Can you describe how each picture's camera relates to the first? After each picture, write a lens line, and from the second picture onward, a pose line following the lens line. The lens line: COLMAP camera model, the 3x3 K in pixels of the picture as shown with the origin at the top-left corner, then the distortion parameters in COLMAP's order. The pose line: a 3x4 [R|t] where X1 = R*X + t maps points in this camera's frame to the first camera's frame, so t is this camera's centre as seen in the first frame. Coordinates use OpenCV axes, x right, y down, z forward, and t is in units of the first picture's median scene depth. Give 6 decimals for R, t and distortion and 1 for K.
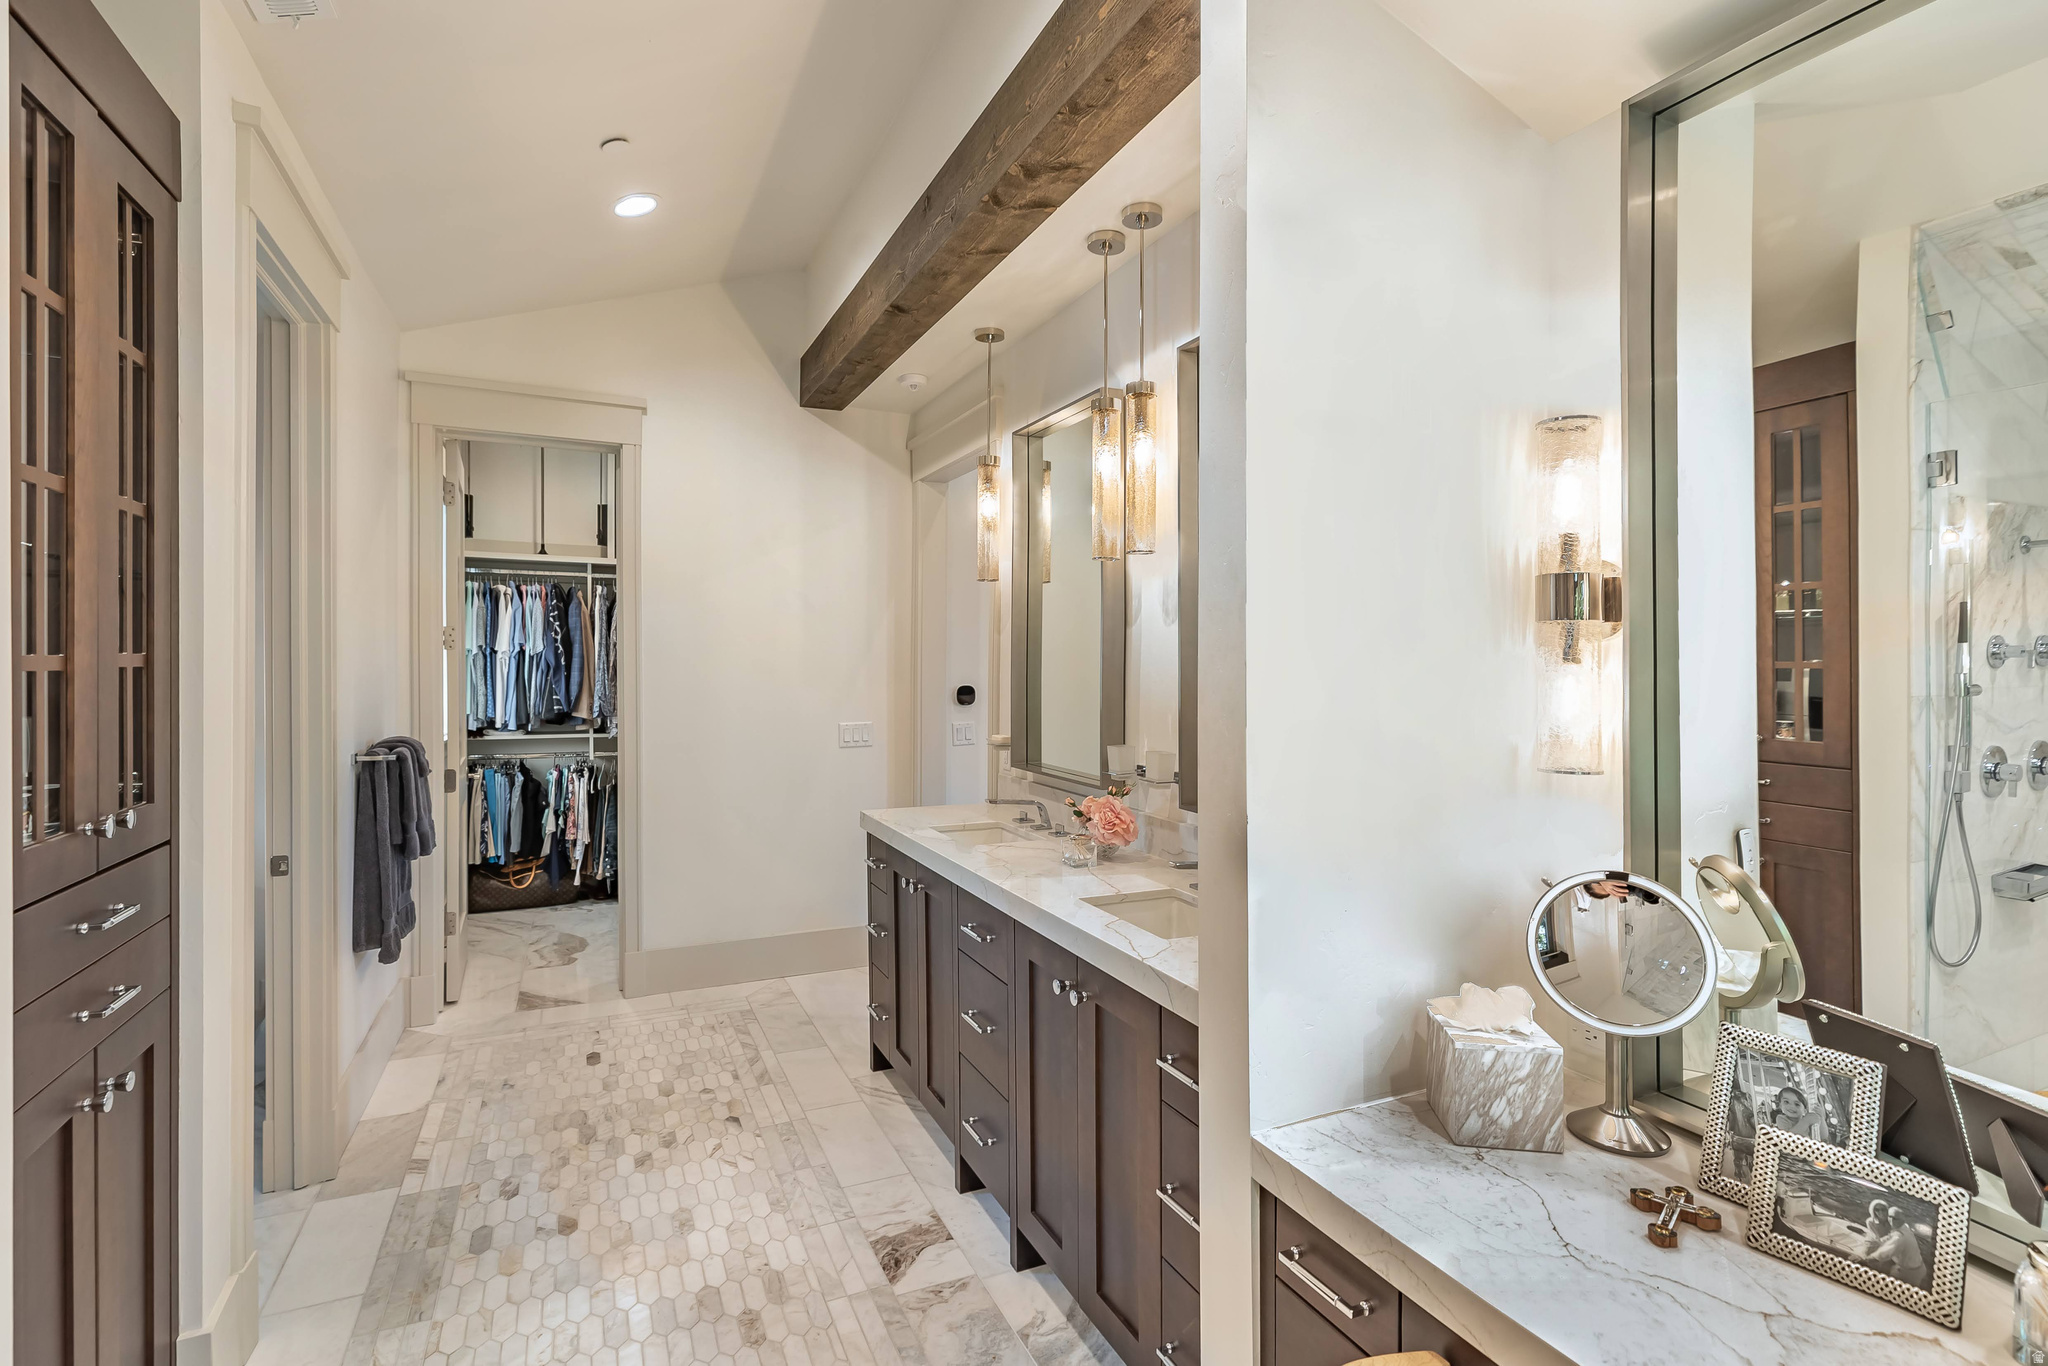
lens RADIAL K [[949.5, 0, 1025.4], [0, 949.5, 670.2], [0, 0, 1]] dist [0.015401, -0.000092]
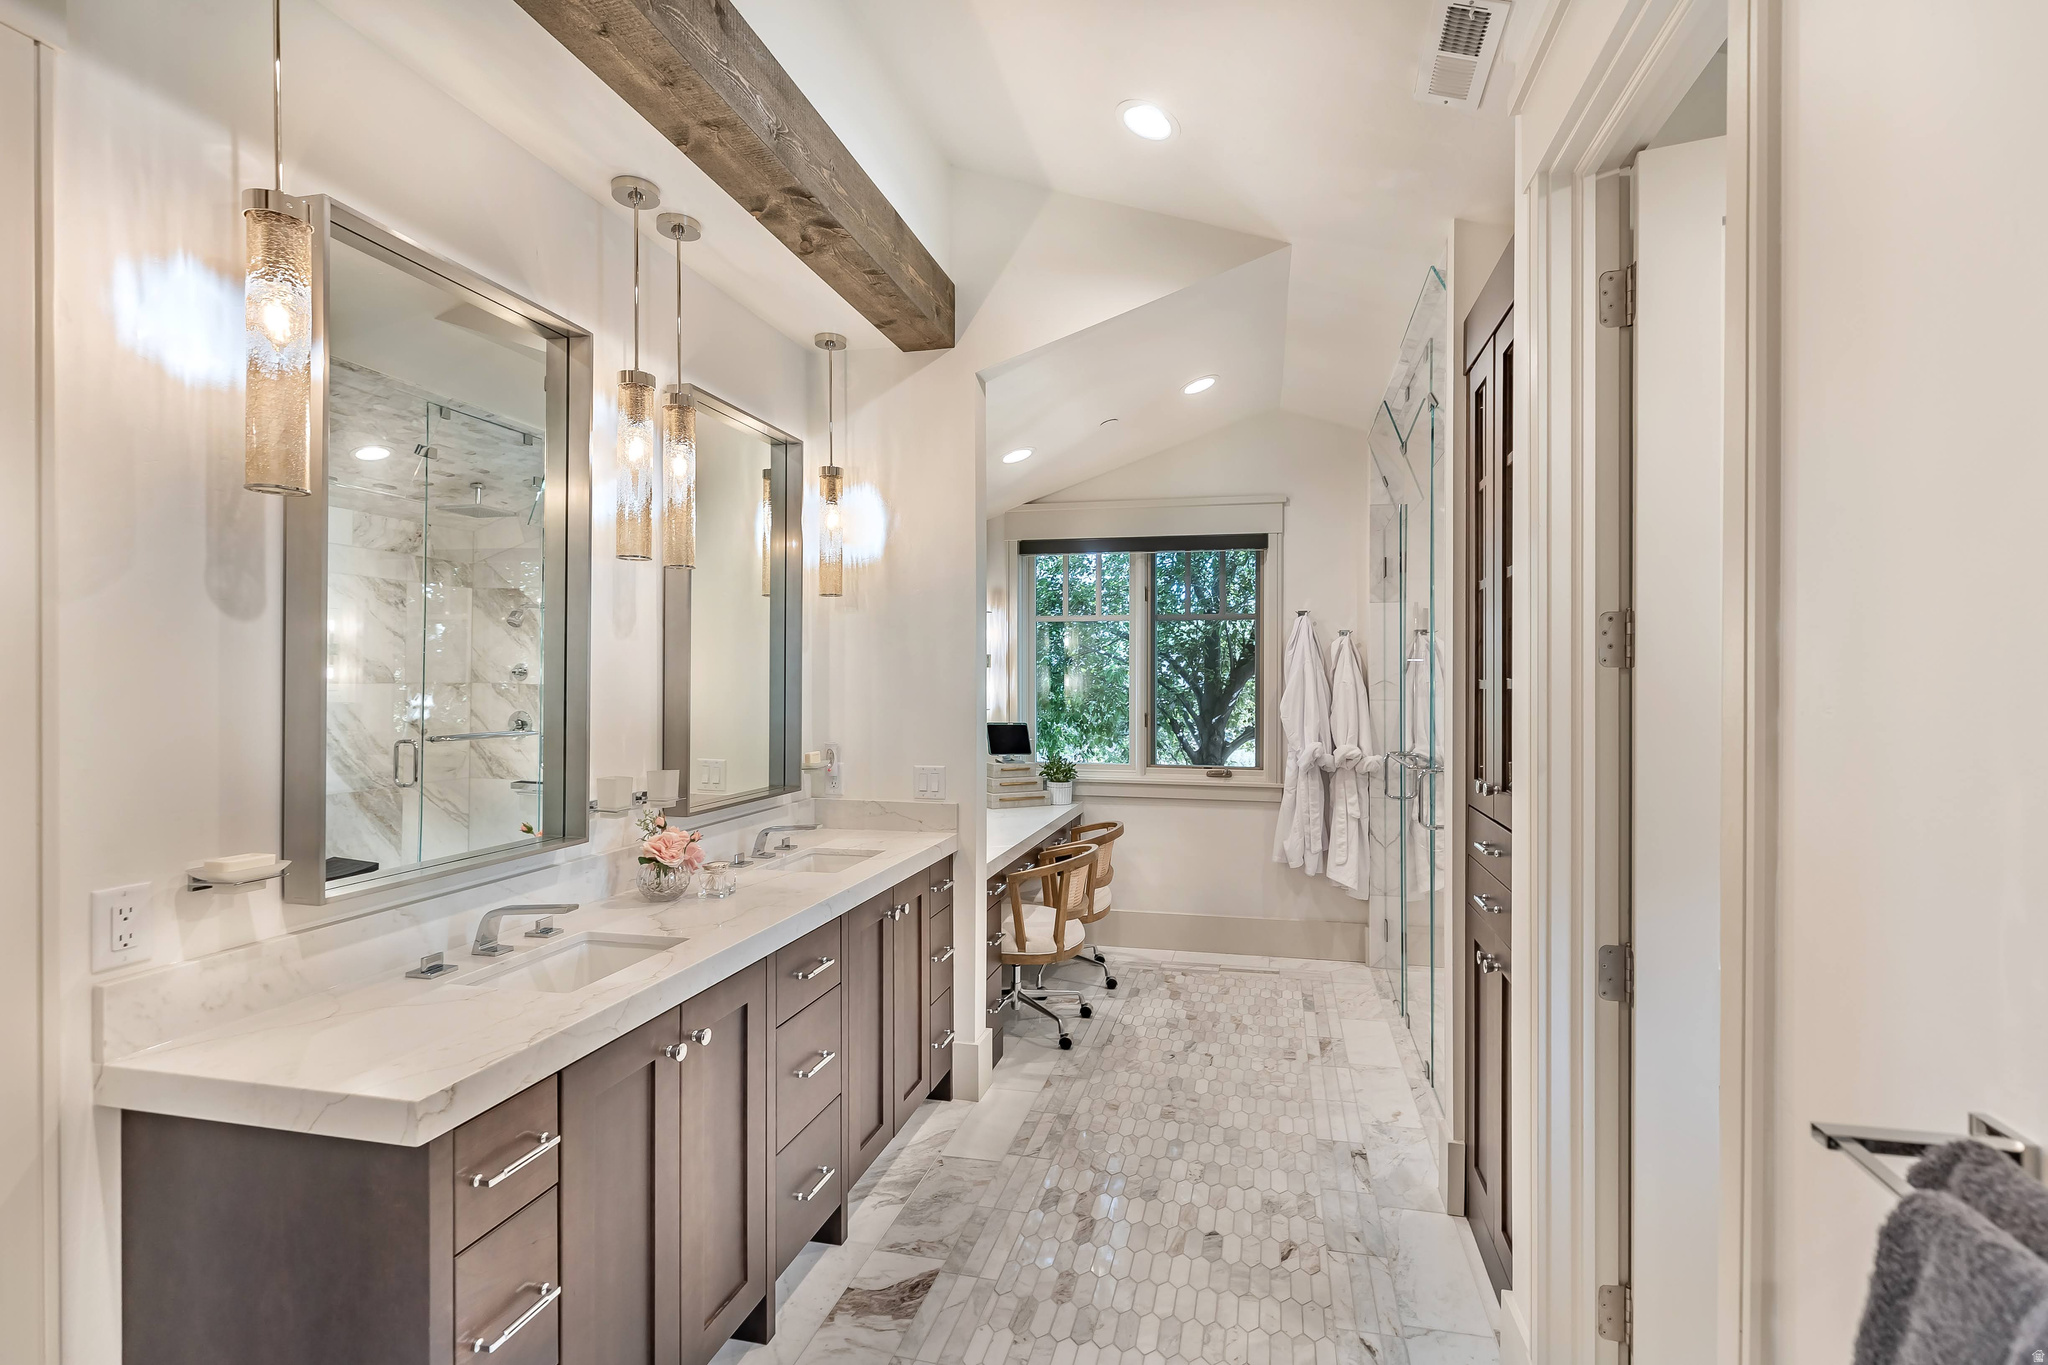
lens RADIAL K [[949.5, 0, 1027.8], [0, 949.5, 680.0], [0, 0, 1]] dist [0.015401, -0.000092]
pose [[-0.769961, -0.008722, 0.638031, -0.917400], [-0.004584, 0.999956, 0.008138, -0.031614], [-0.638074, 0.003341, -0.769967, 1.802985]]
